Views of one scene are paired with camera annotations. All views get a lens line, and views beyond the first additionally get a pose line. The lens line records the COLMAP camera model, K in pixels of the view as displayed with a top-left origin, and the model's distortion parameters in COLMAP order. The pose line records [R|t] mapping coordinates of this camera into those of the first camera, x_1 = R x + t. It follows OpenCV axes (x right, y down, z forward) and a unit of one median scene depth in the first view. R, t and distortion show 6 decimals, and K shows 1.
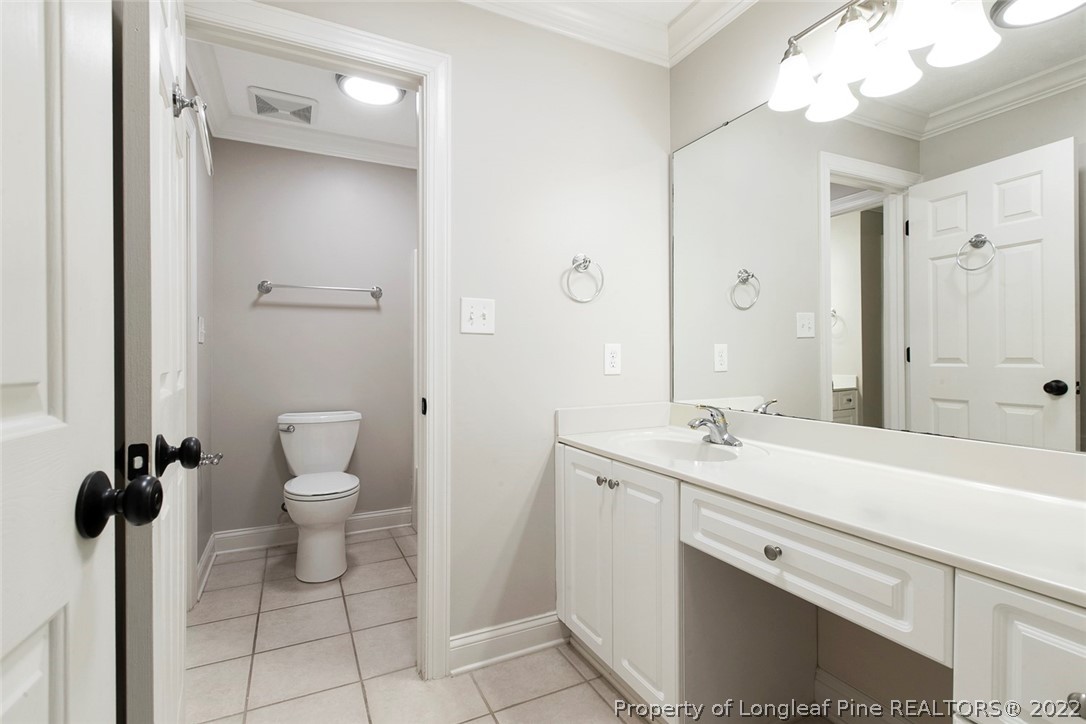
lens RADIAL K [[498.5, 0, 546.8], [0, 498.5, 359.2], [0, 0, 1]] dist [0.002723, 0.000409]
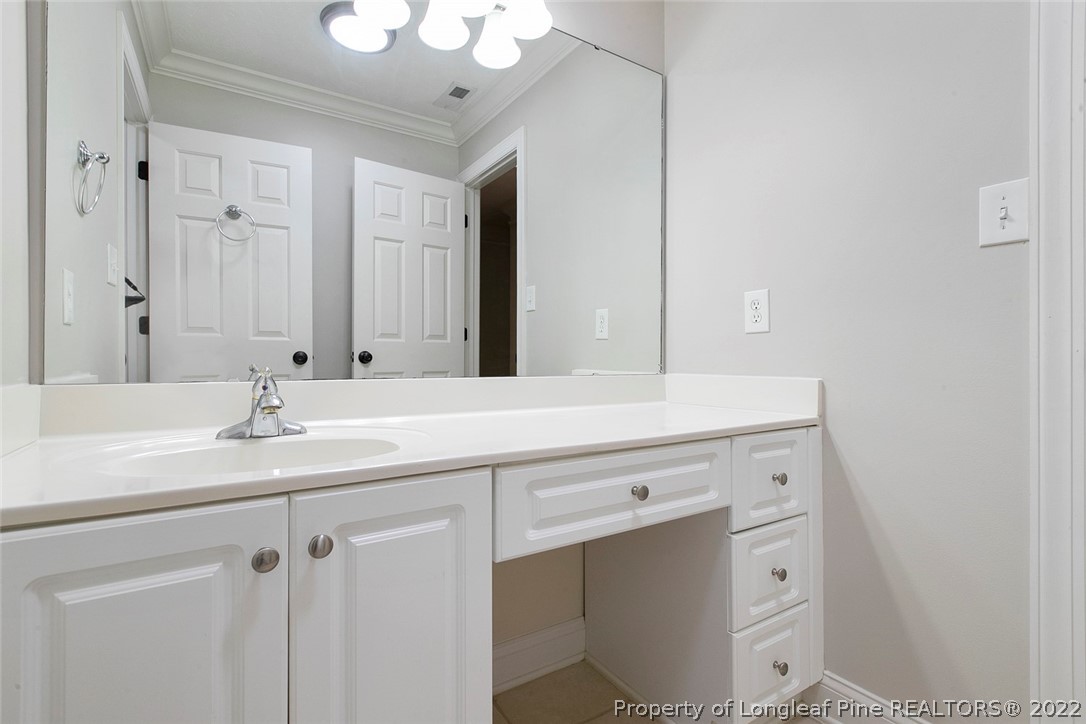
lens RADIAL K [[498.5, 0, 547.1], [0, 498.5, 358.5], [0, 0, 1]] dist [0.002723, 0.000409]
pose [[-0.095999, -0.002631, 0.995378, -0.270687], [-0.000052, 0.999997, 0.002638, 0.075941], [-0.995381, 0.000201, -0.095998, 0.731249]]
